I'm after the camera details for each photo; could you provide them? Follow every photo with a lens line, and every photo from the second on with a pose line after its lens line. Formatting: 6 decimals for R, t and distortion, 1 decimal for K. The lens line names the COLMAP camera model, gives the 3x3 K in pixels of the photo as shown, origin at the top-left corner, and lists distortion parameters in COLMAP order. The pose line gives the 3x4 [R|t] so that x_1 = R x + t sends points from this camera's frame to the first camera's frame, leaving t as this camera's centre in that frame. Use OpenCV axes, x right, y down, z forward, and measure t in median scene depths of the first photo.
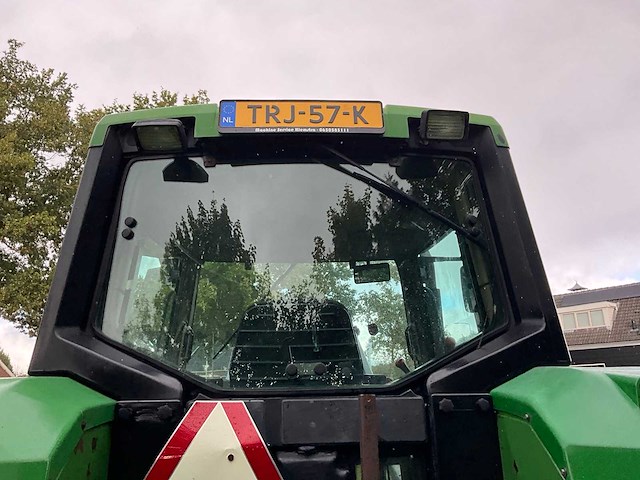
lens RADIAL K [[518.6, 0, 313.3], [0, 518.6, 240.1], [0, 0, 1]] dist [0.056330, -0.086037]
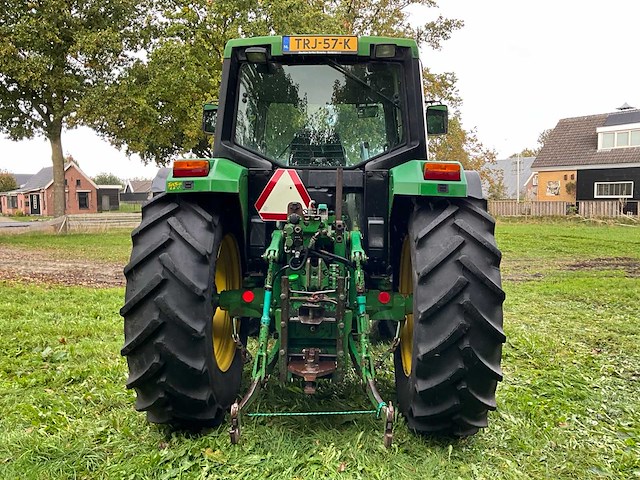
lens RADIAL K [[518.6, 0, 318.7], [0, 518.6, 251.4], [0, 0, 1]] dist [0.056330, -0.086037]
pose [[0.996749, 0.037874, -0.071113, 0.159338], [-0.009227, 0.930476, 0.366236, -0.232034], [0.080040, -0.364389, 0.927801, -1.326439]]
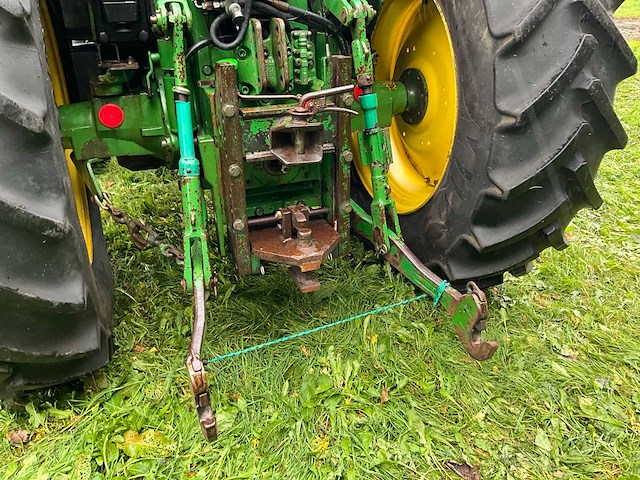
lens RADIAL K [[518.6, 0, 316.0], [0, 518.6, 242.6], [0, 0, 1]] dist [0.056330, -0.086037]
pose [[0.941332, -0.139464, 0.307318, -0.267128], [-0.106769, 0.740779, 0.663210, 0.197361], [-0.320149, -0.657112, 0.682428, -0.403660]]
